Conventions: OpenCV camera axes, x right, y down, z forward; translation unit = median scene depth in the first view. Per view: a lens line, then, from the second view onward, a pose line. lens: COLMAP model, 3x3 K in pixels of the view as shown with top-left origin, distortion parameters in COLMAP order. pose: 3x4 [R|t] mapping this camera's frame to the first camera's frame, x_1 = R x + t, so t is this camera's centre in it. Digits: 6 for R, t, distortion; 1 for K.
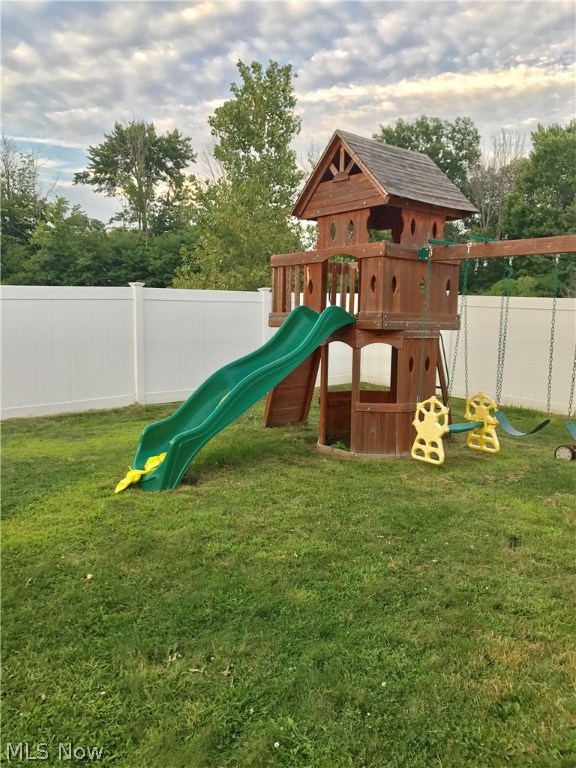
lens RADIAL K [[632.2, 0, 285.9], [0, 632.2, 378.3], [0, 0, 1]] dist [0.036078, -0.041365]
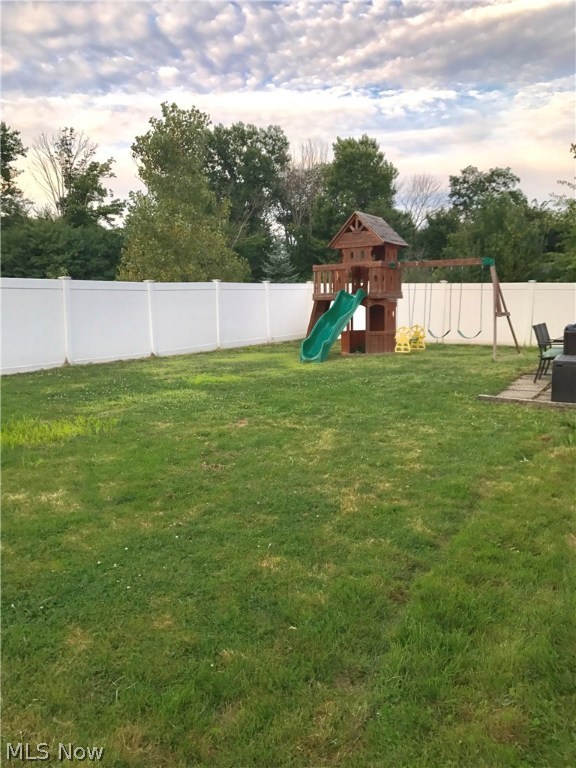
lens RADIAL K [[632.2, 0, 288.3], [0, 632.2, 386.5], [0, 0, 1]] dist [0.036078, -0.041365]
pose [[0.950064, -0.069998, 0.304104, -0.080616], [0.061186, 0.997387, 0.038423, 0.012200], [-0.305999, -0.017897, 0.951864, -0.100435]]
